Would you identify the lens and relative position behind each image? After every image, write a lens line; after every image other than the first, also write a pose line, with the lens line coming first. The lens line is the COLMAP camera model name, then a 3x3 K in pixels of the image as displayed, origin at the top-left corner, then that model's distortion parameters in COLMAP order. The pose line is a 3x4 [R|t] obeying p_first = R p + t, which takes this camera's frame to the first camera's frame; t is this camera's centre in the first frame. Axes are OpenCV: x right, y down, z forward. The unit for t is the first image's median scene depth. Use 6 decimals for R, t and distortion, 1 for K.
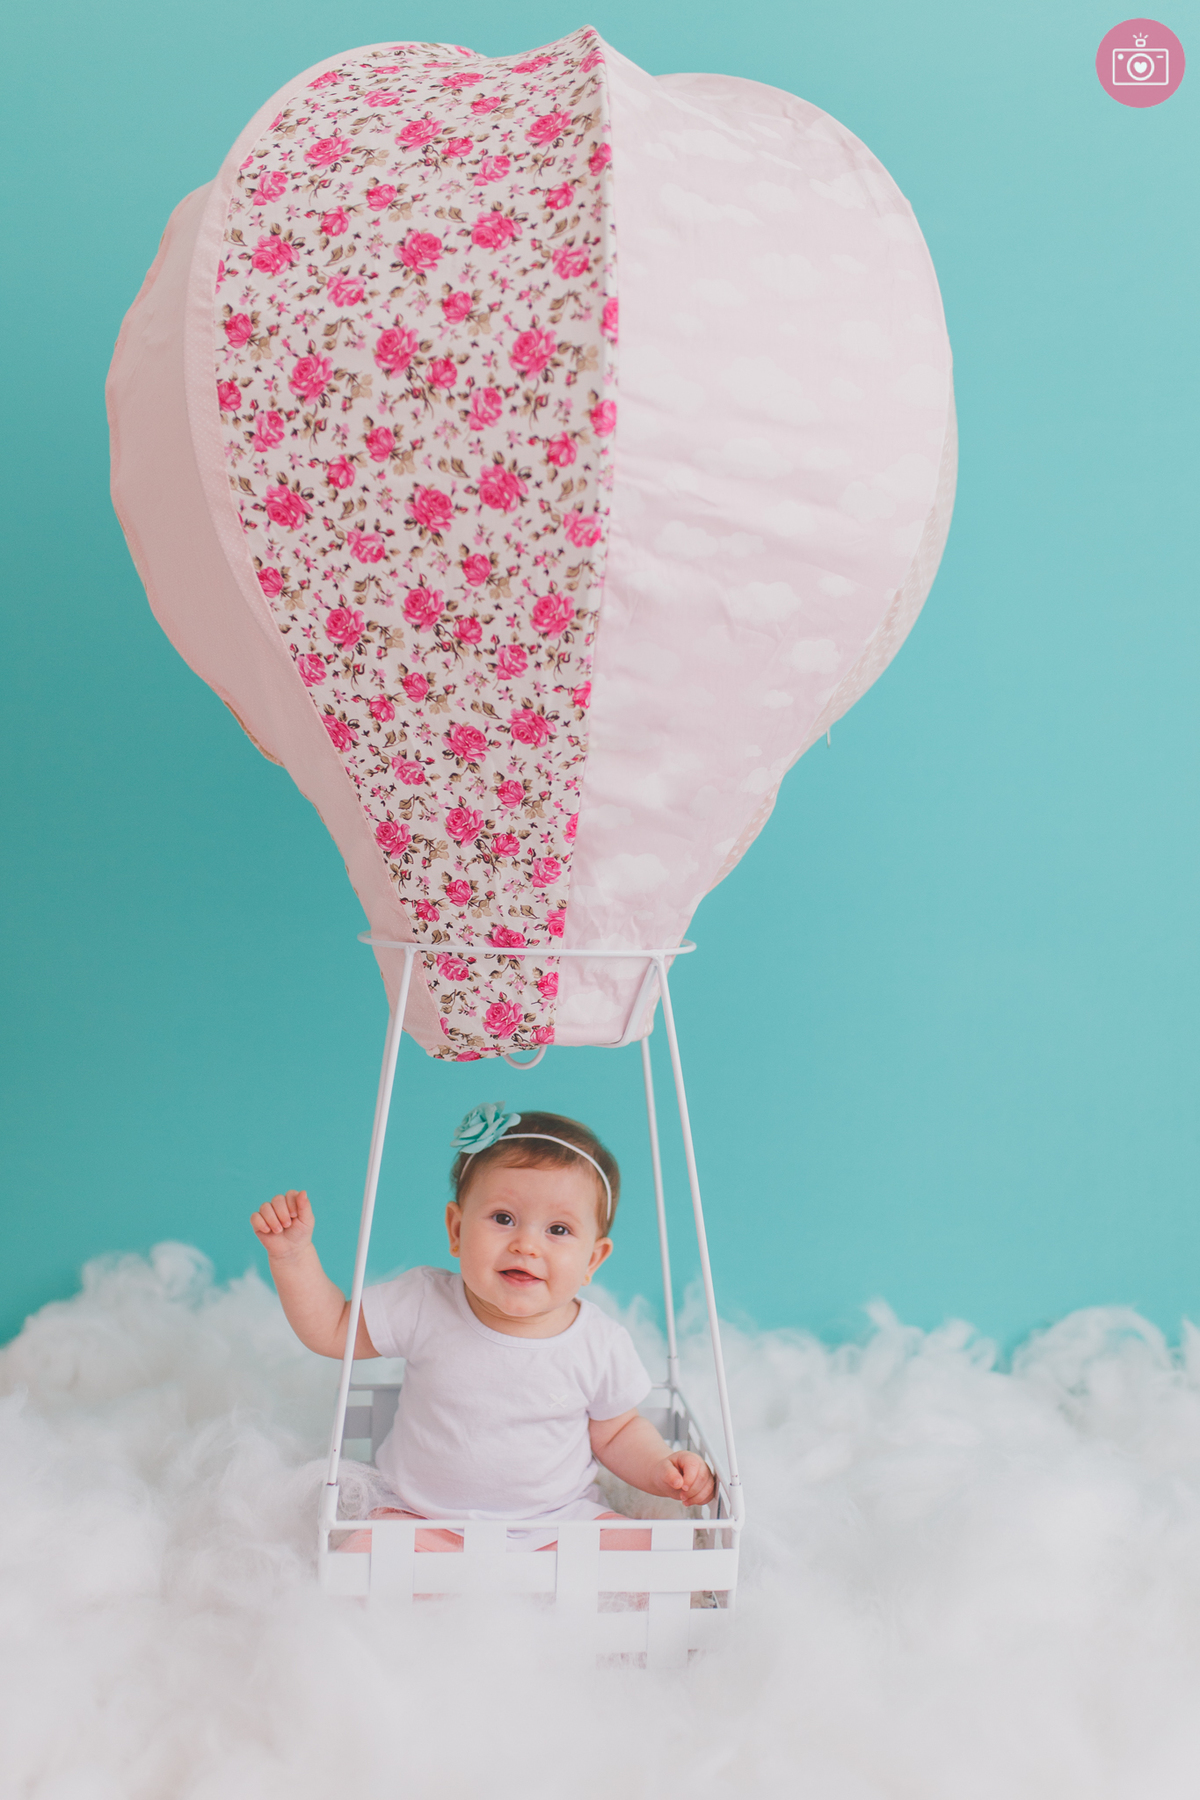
lens RADIAL K [[2564.4, 0, 620.0], [0, 2564.4, 913.3], [0, 0, 1]] dist [0.057905, 0.000000]
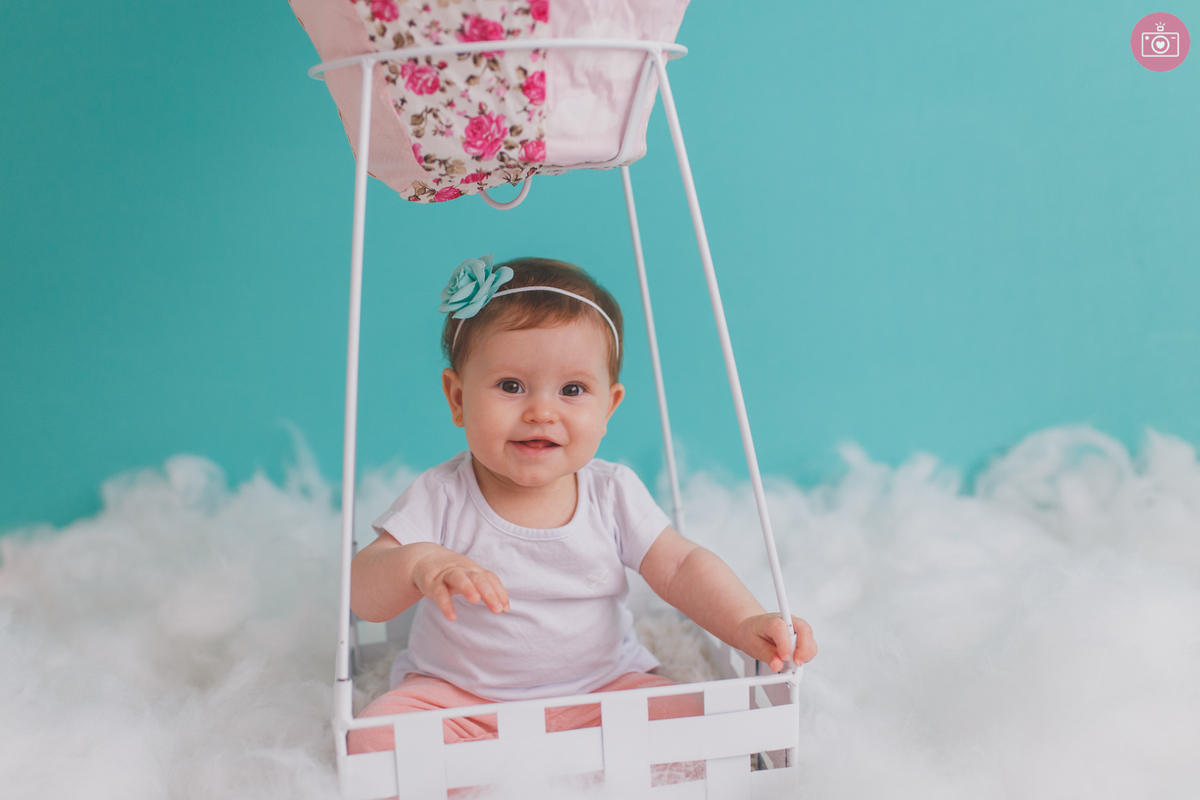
lens RADIAL K [[1709.6, 0, 589.2], [0, 1709.6, 407.2], [0, 0, 1]] dist [0.057905, 0.000000]
pose [[0.995026, -0.093728, 0.033728, -0.038100], [0.089944, 0.990900, 0.100140, 0.076046], [-0.042807, -0.096608, 0.994402, 0.411054]]
